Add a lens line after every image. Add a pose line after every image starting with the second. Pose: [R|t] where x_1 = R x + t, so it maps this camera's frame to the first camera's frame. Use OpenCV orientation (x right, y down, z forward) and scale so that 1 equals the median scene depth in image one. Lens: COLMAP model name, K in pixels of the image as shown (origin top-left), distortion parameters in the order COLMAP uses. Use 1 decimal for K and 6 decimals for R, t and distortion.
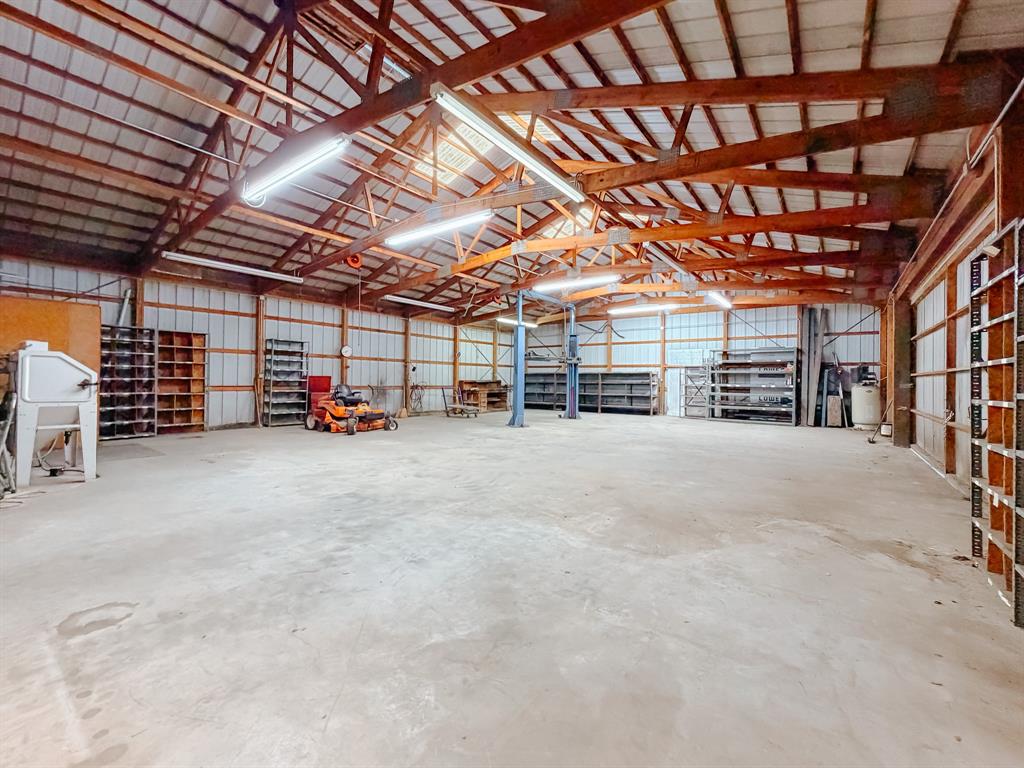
lens RADIAL K [[425.1, 0, 512.6], [0, 425.1, 375.5], [0, 0, 1]] dist [-0.000186, 0.000207]
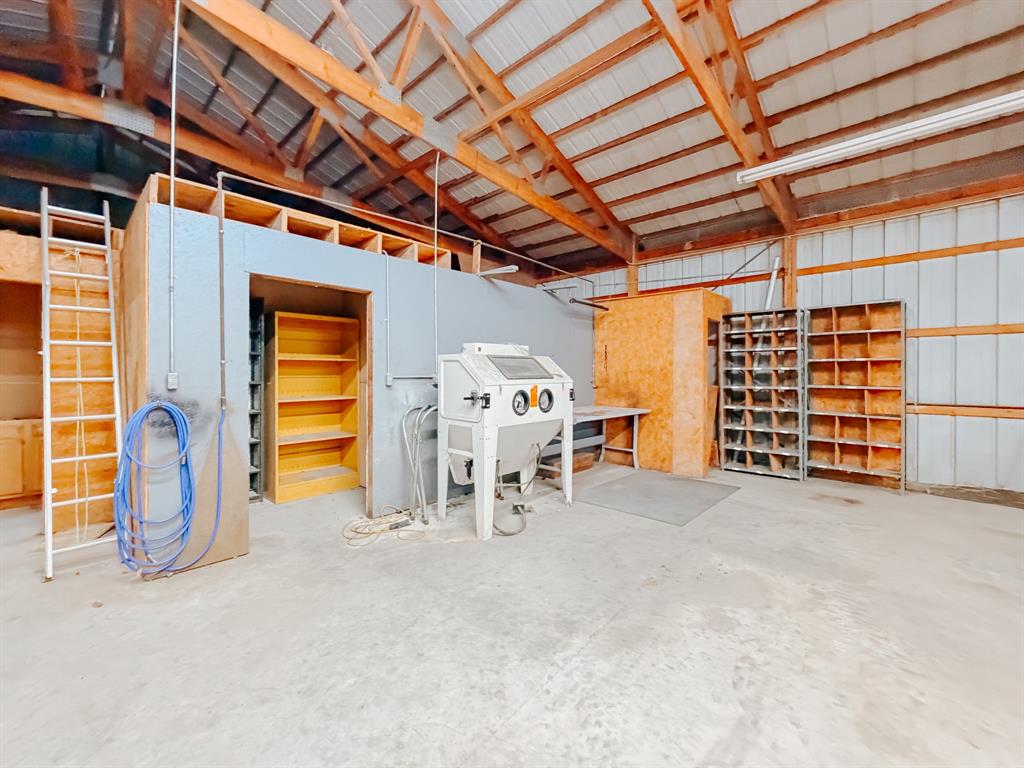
lens RADIAL K [[425.1, 0, 512.6], [0, 425.1, 375.5], [0, 0, 1]] dist [-0.000186, 0.000207]
pose [[-0.105559, -0.006118, -0.994394, -0.113986], [0.007110, 0.999951, -0.006907, -0.006145], [0.994388, -0.007800, -0.105510, 0.417513]]
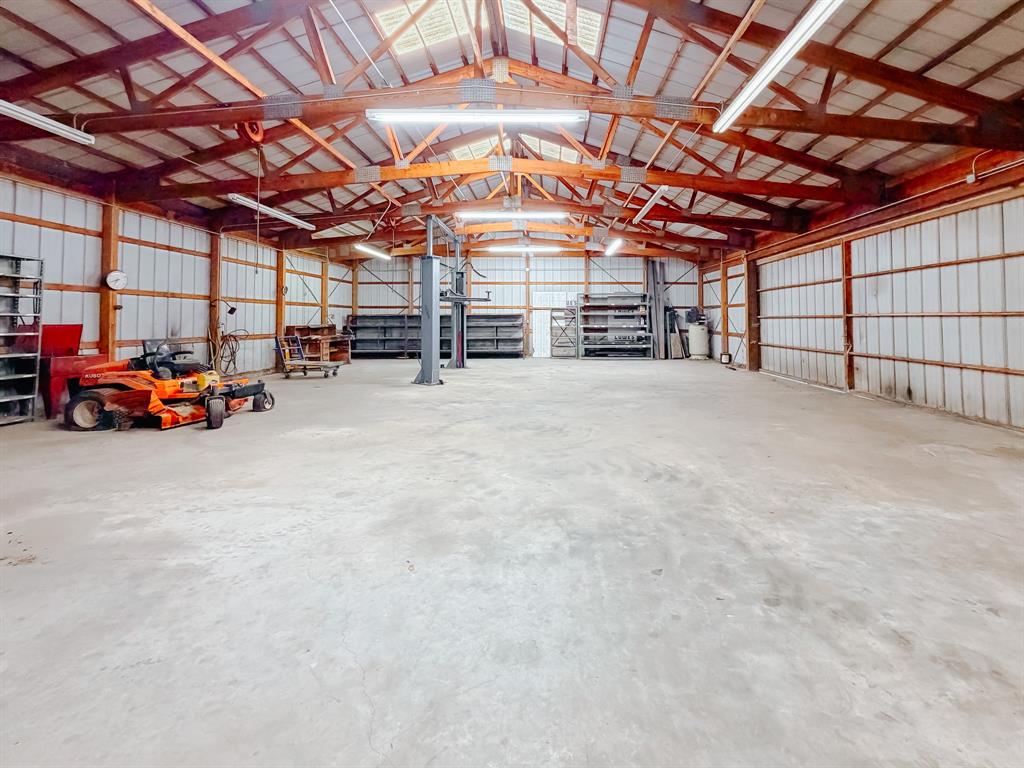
lens RADIAL K [[435.5, 0, 542.2], [0, 435.5, 306.7], [0, 0, 1]] dist [-0.000413, -0.000229]
pose [[0.805602, 0.006645, 0.592420, -0.263932], [0.004304, 0.999845, -0.017068, -0.008129], [-0.592441, 0.016300, 0.805449, 0.184841]]
